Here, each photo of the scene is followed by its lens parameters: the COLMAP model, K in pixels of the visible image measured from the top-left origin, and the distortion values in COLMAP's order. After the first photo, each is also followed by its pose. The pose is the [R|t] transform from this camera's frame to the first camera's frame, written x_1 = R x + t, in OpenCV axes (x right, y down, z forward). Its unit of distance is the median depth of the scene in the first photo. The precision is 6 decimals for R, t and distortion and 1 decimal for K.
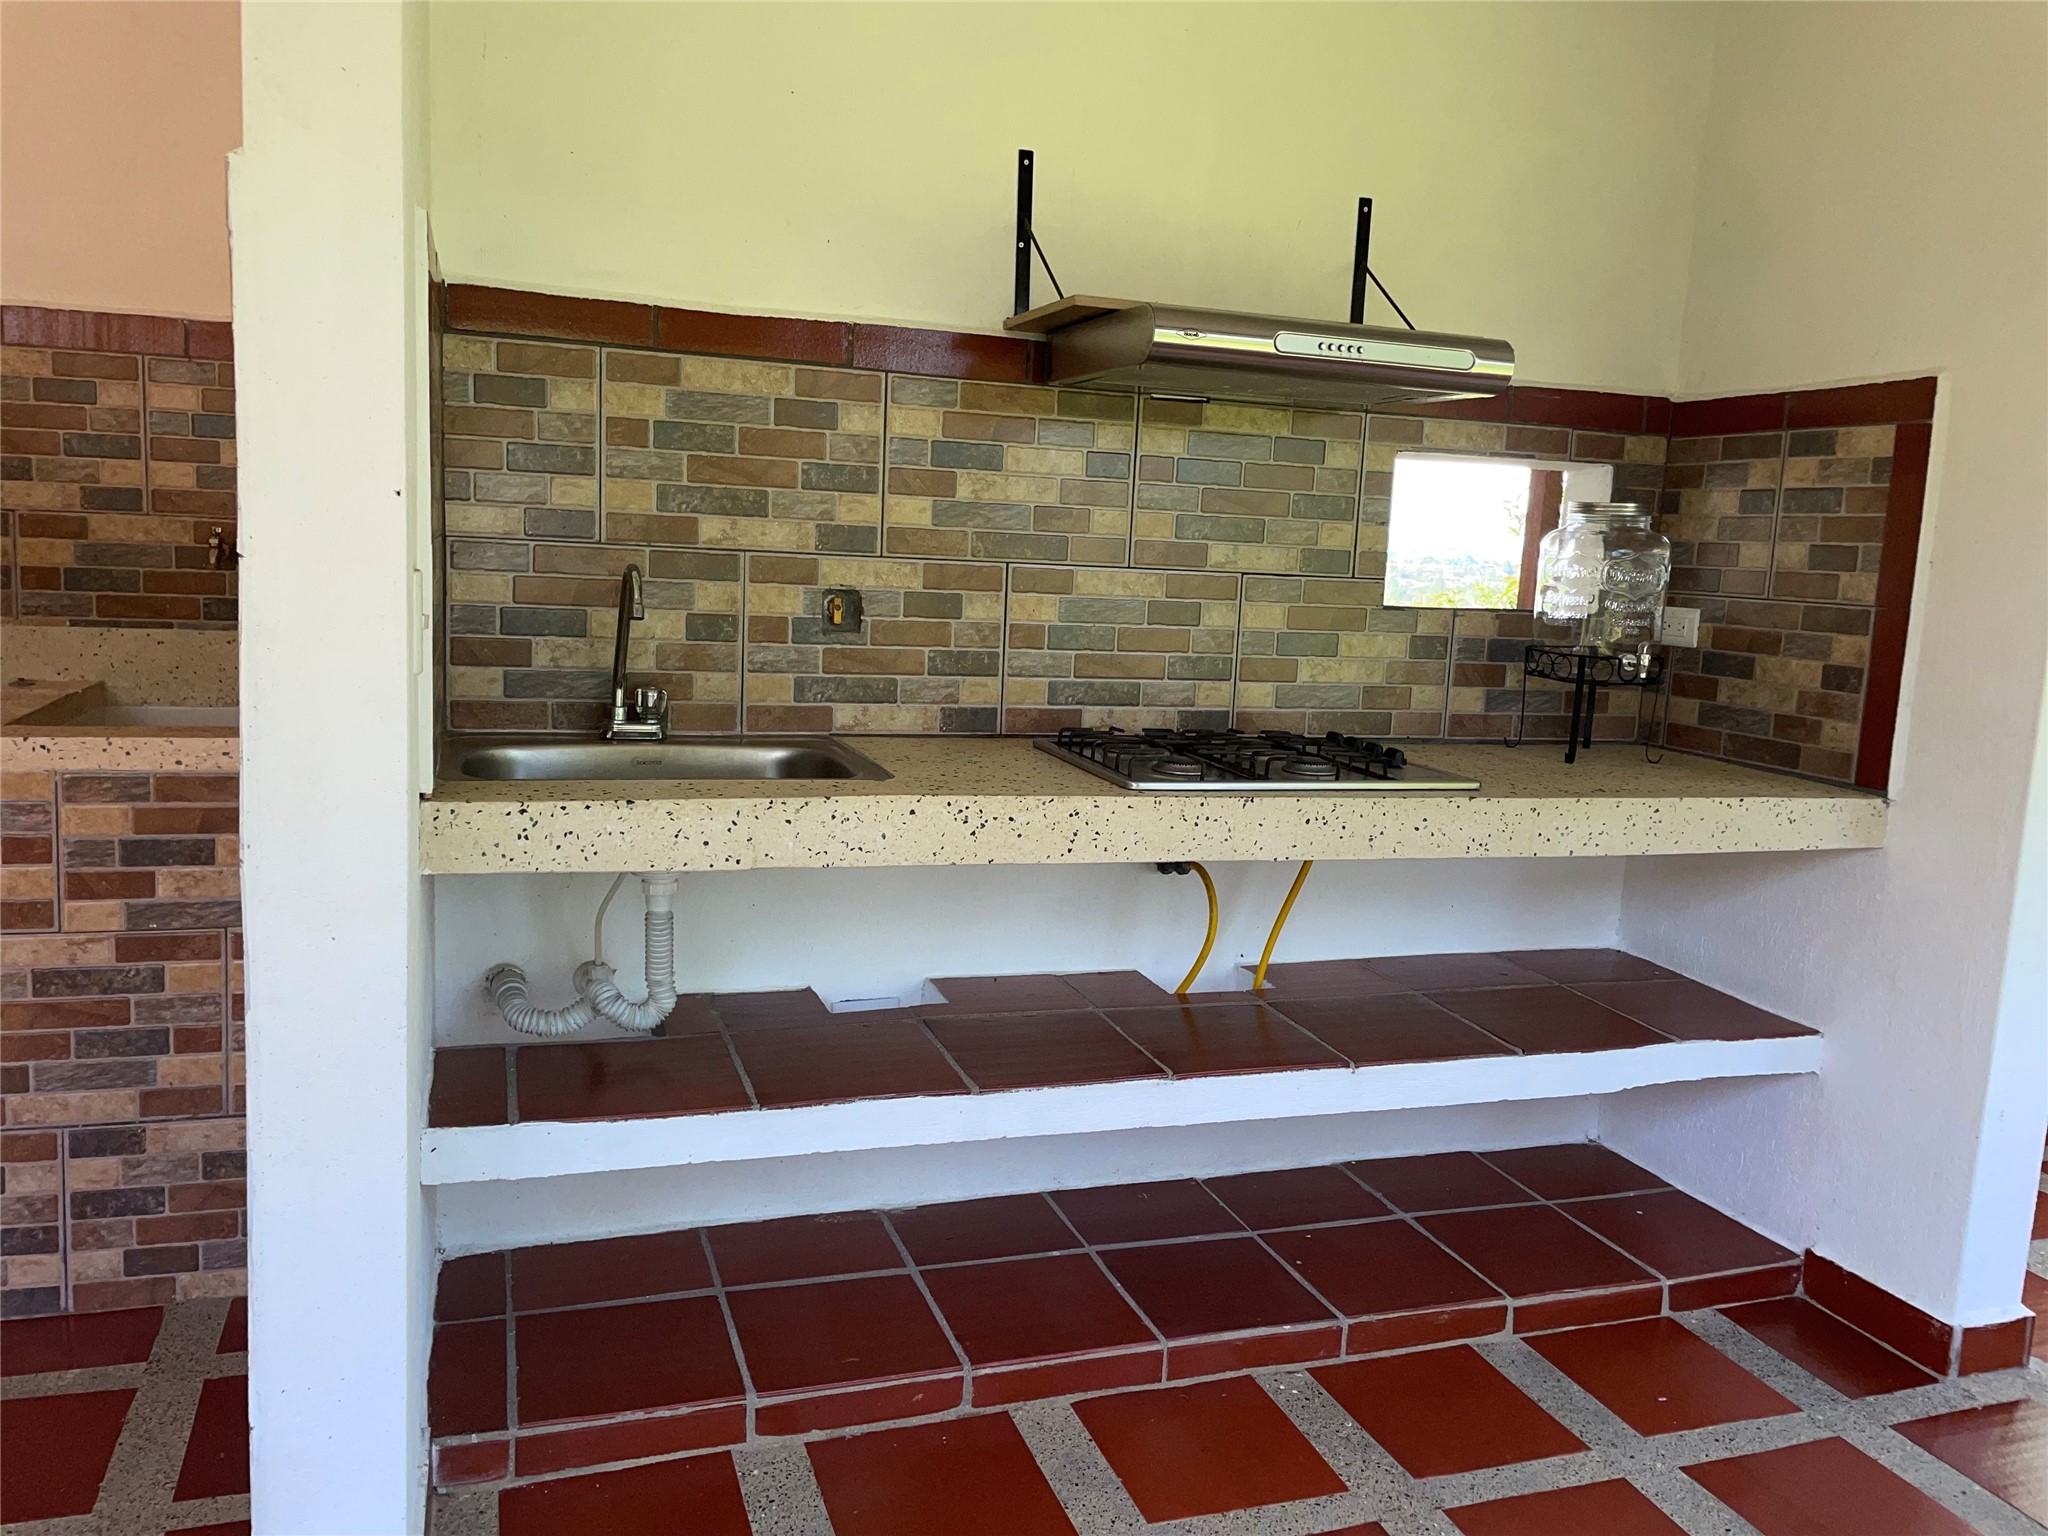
lens RADIAL K [[1564.7, 0, 1027.5], [0, 1564.7, 755.8], [0, 0, 1]] dist [0.026464, -0.041232]
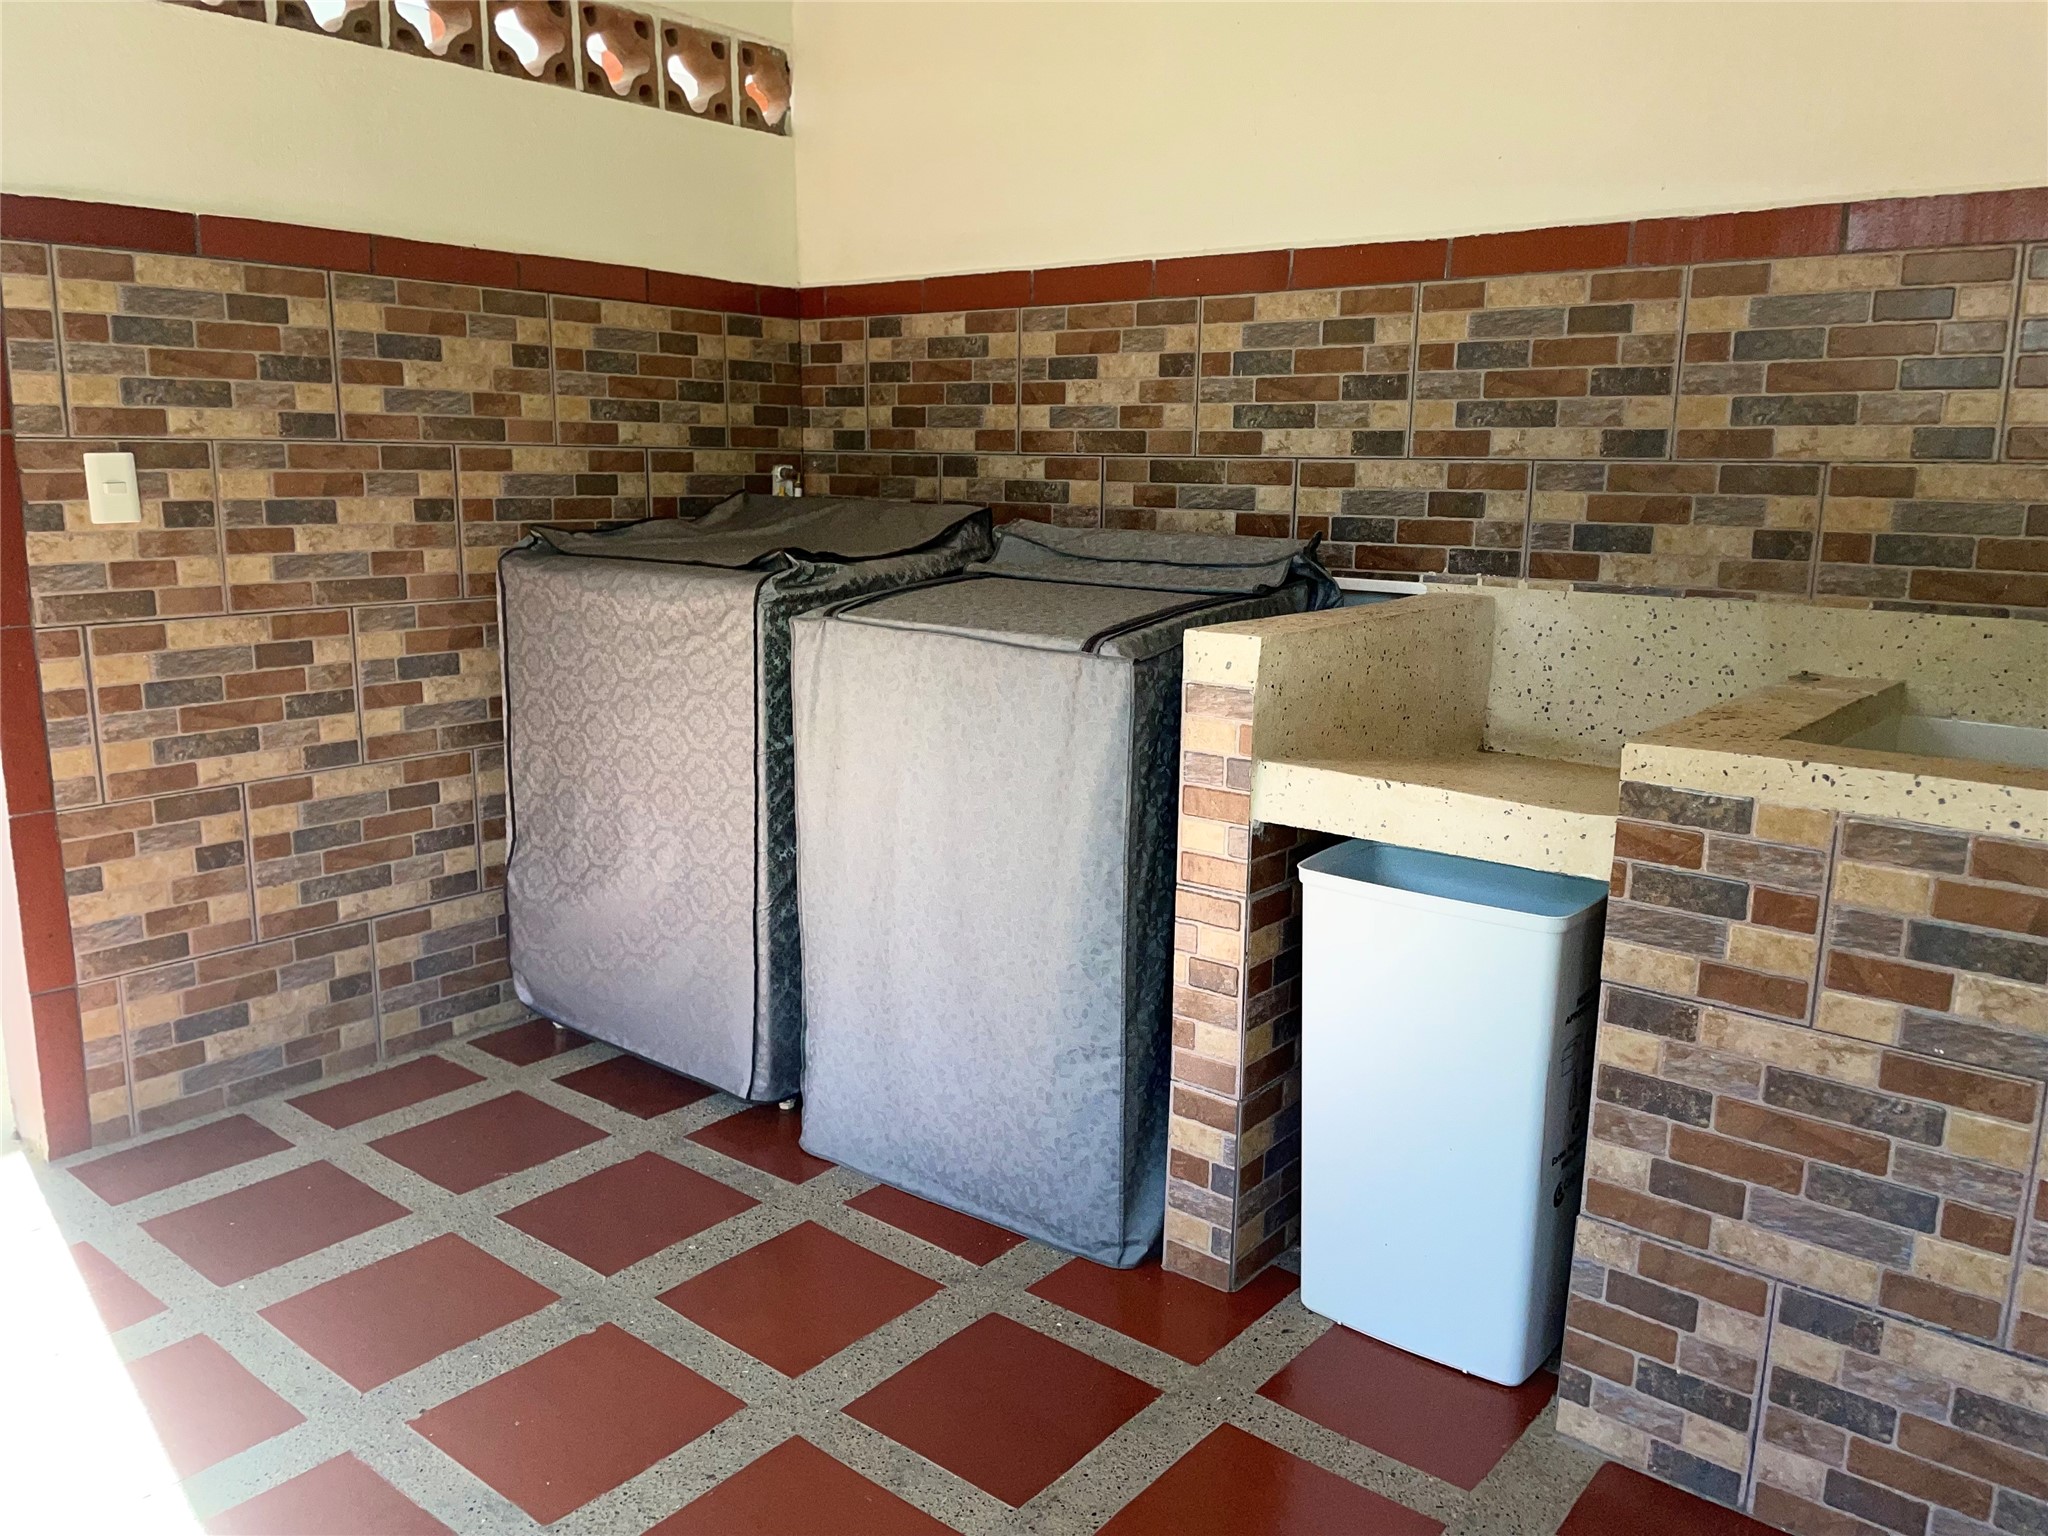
lens RADIAL K [[1564.7, 0, 1027.4], [0, 1564.7, 759.2], [0, 0, 1]] dist [0.026464, -0.041232]
pose [[0.521275, 0.121416, -0.844707, -0.196322], [-0.106147, 0.991365, 0.076992, -0.029767], [0.846761, 0.049529, 0.529662, 0.286246]]
